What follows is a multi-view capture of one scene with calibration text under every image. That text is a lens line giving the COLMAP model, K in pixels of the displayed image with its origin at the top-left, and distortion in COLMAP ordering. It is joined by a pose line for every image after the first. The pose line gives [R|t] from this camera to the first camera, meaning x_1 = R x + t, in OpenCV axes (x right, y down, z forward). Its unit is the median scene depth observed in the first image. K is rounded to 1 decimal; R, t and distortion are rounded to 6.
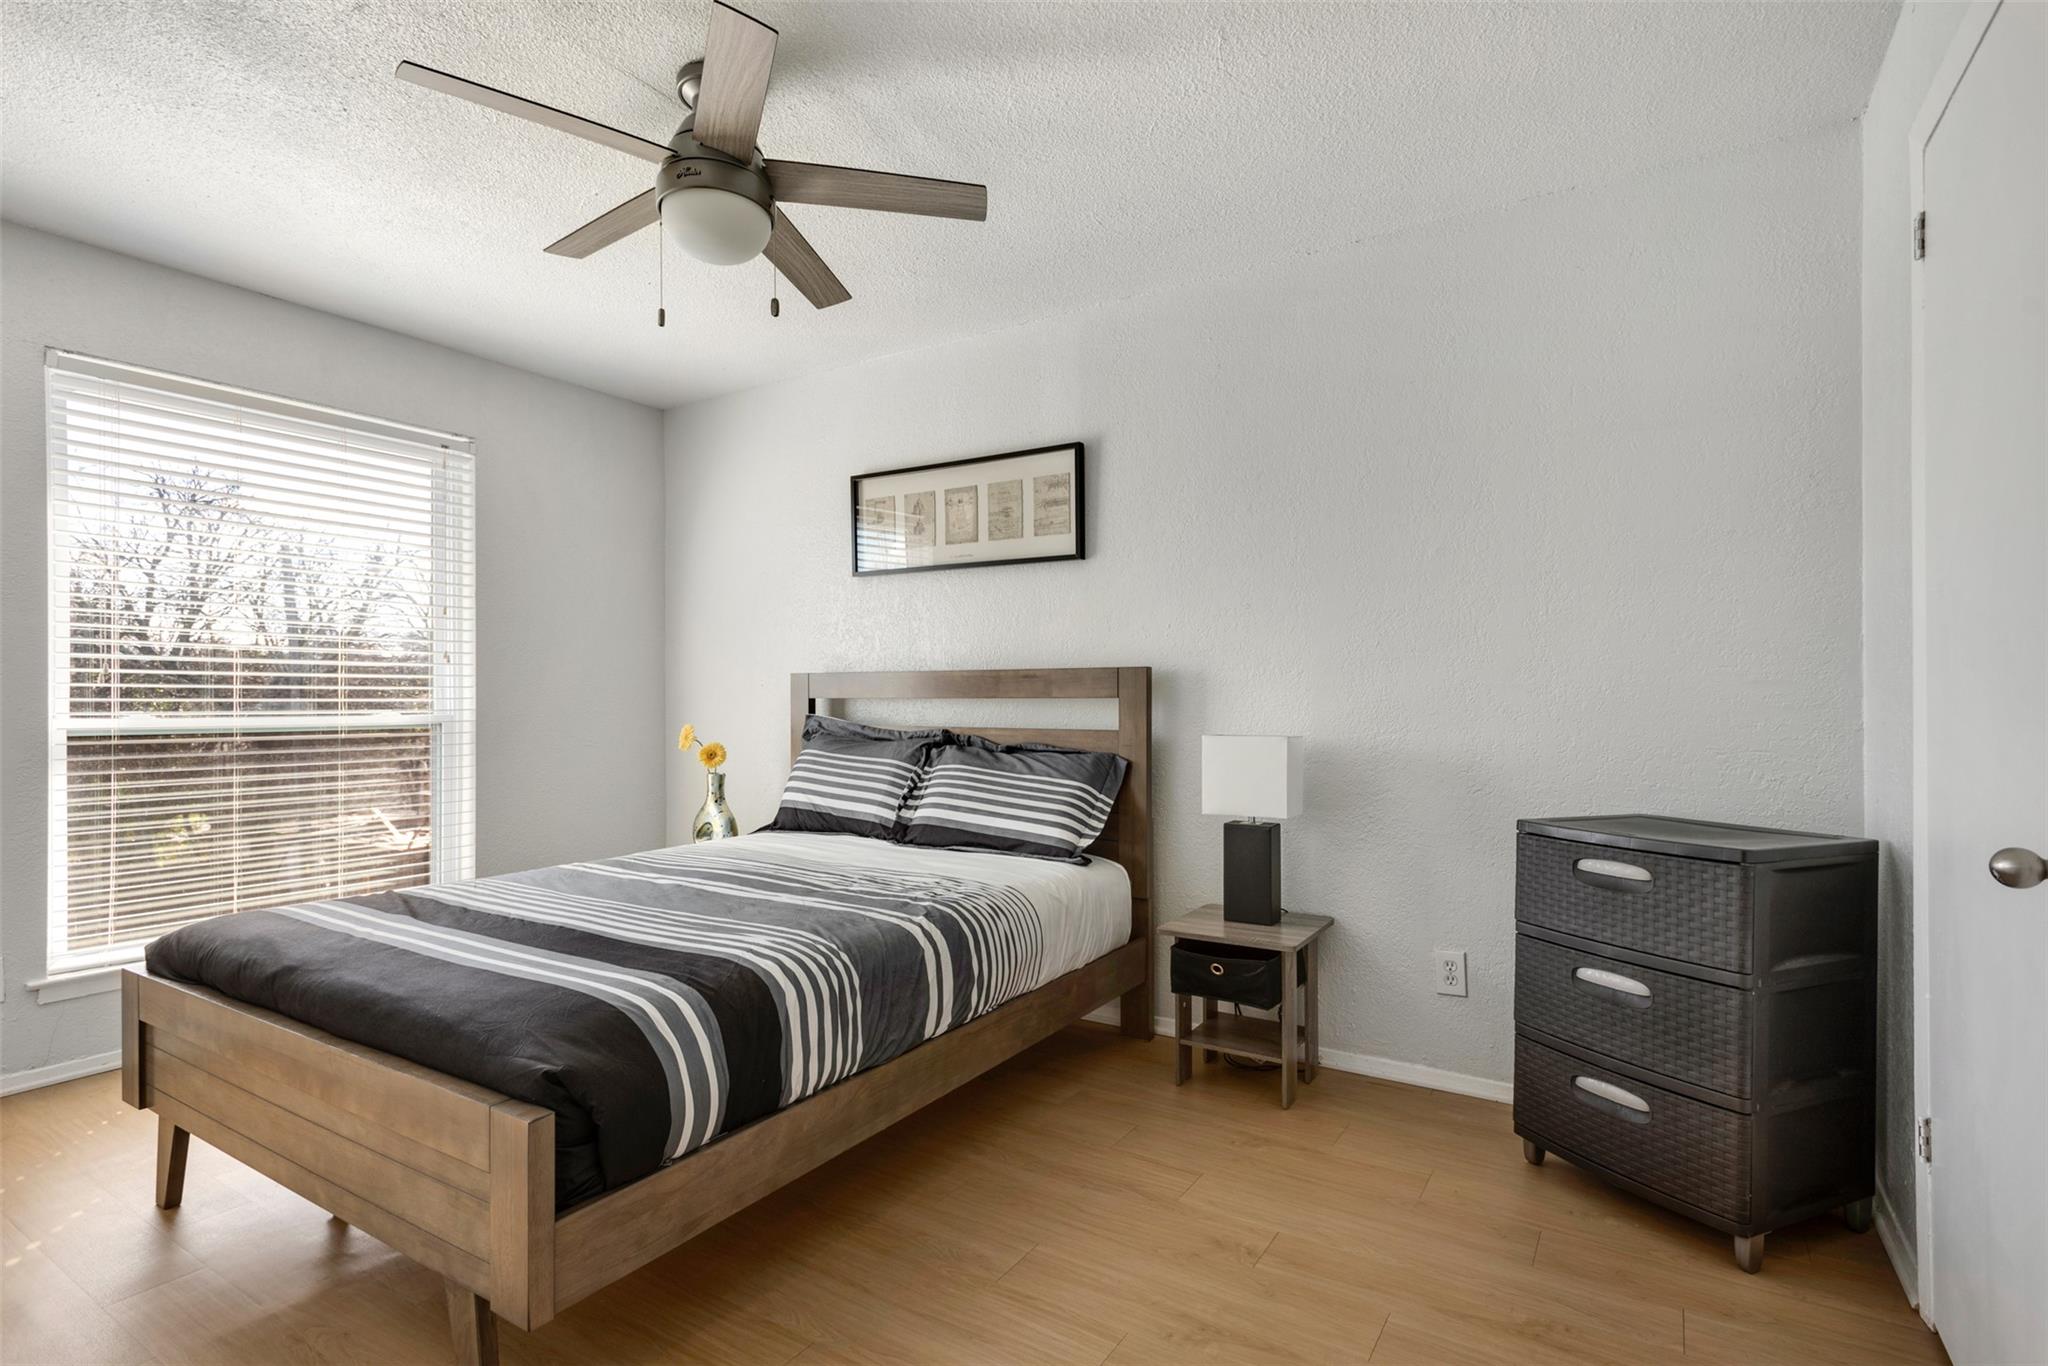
lens RADIAL K [[987.7, 0, 1019.3], [0, 987.7, 680.4], [0, 0, 1]] dist [0.019517, -0.000138]
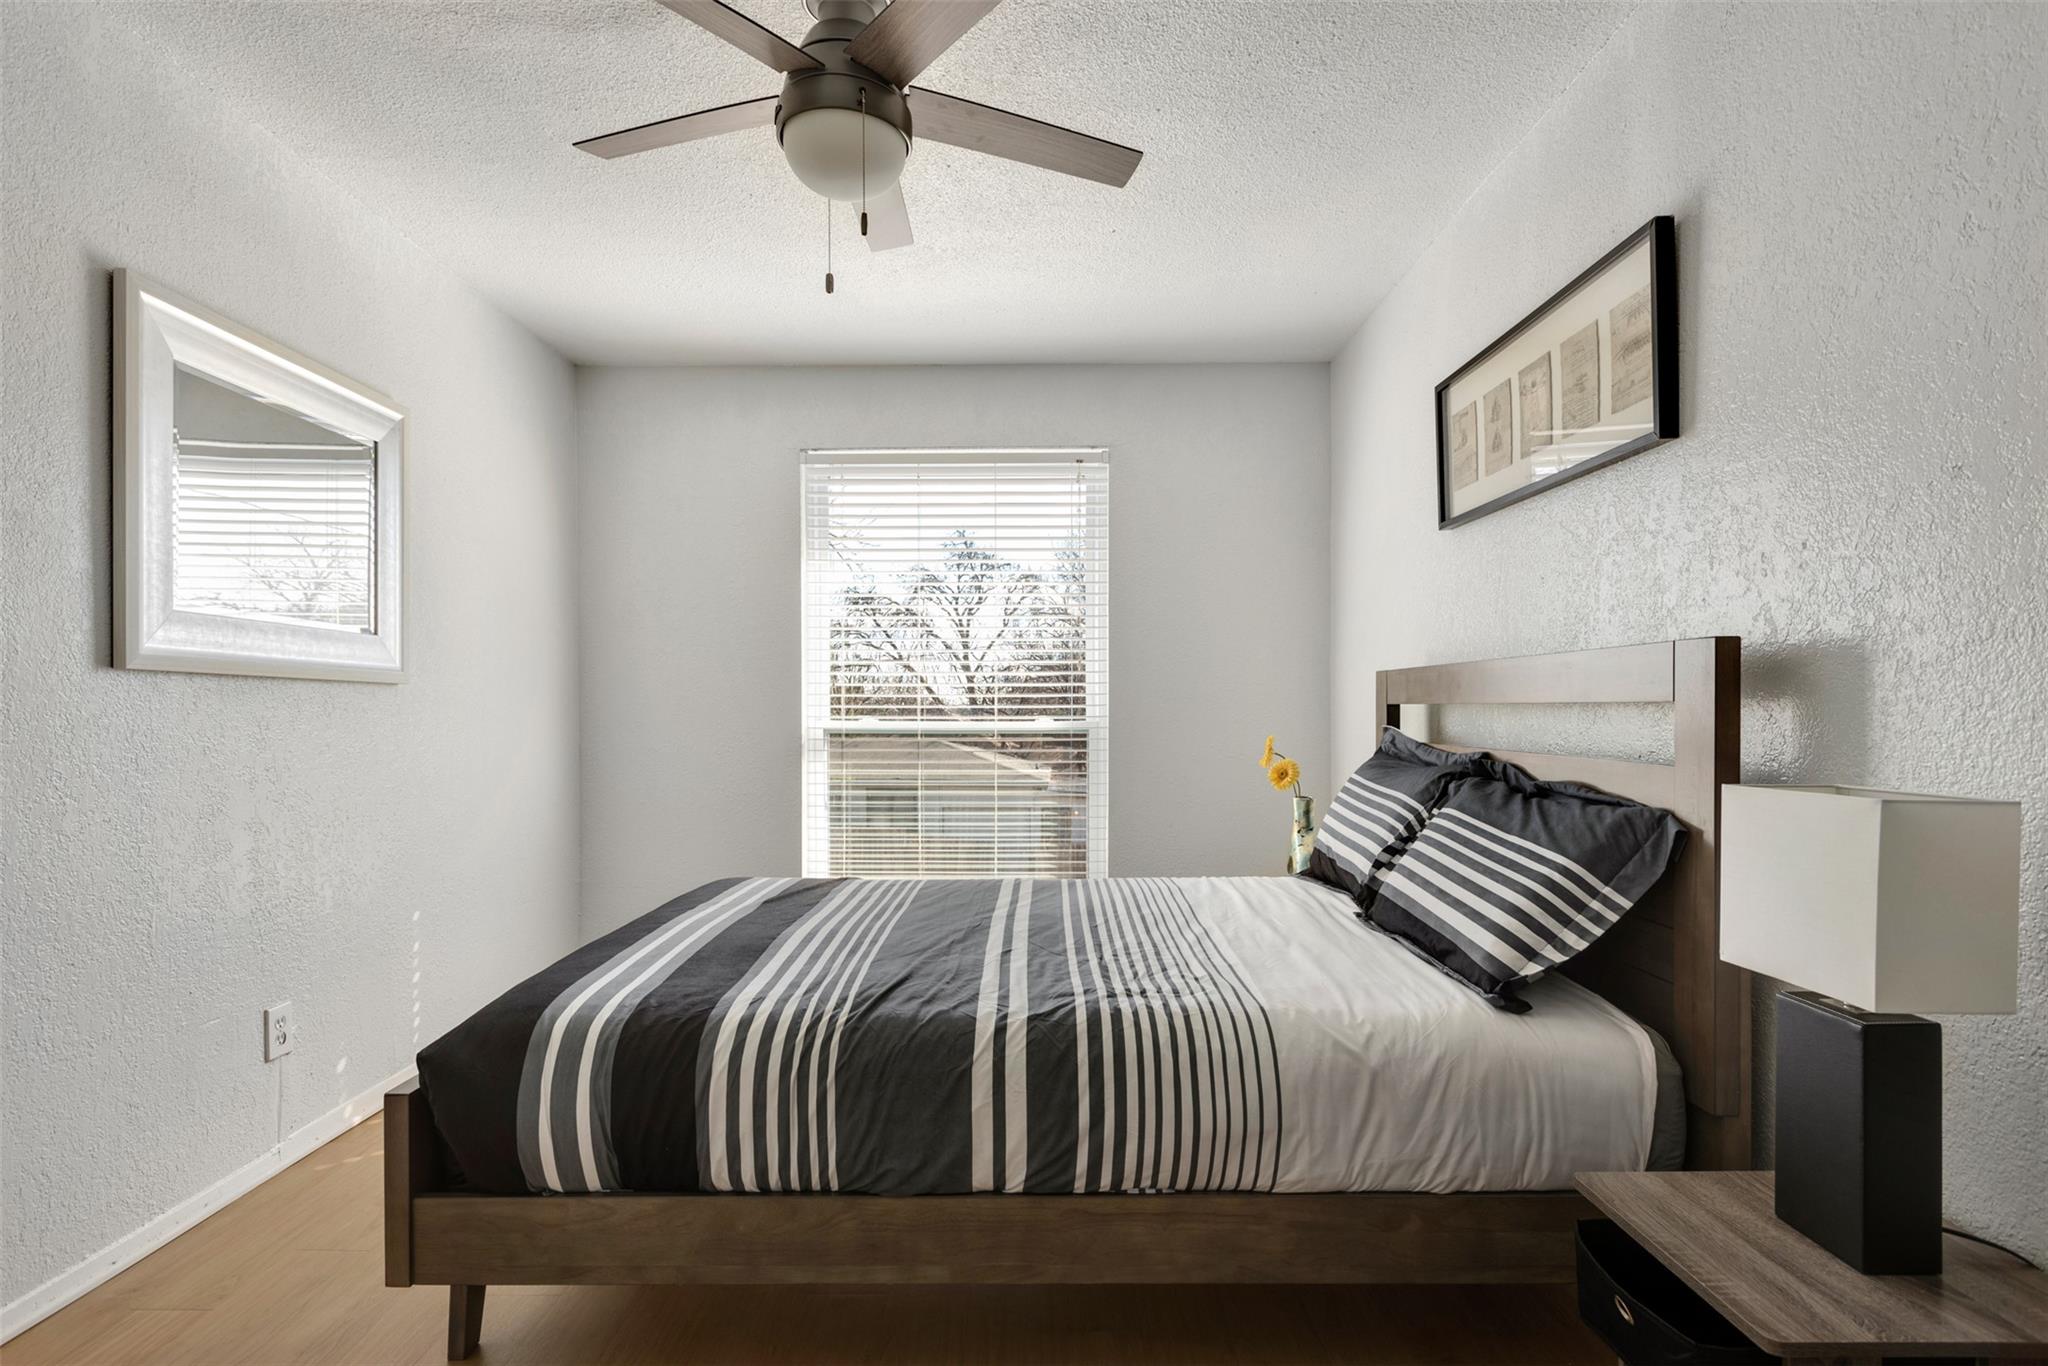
lens RADIAL K [[1057.1, 0, 1023.6], [0, 1057.1, 703.7], [0, 0, 1]] dist [0.002665, -0.000614]
pose [[0.538860, -0.003228, -0.842389, 0.396559], [0.017540, 0.999819, 0.007389, 0.009723], [0.842213, -0.018757, 0.538819, 0.450597]]
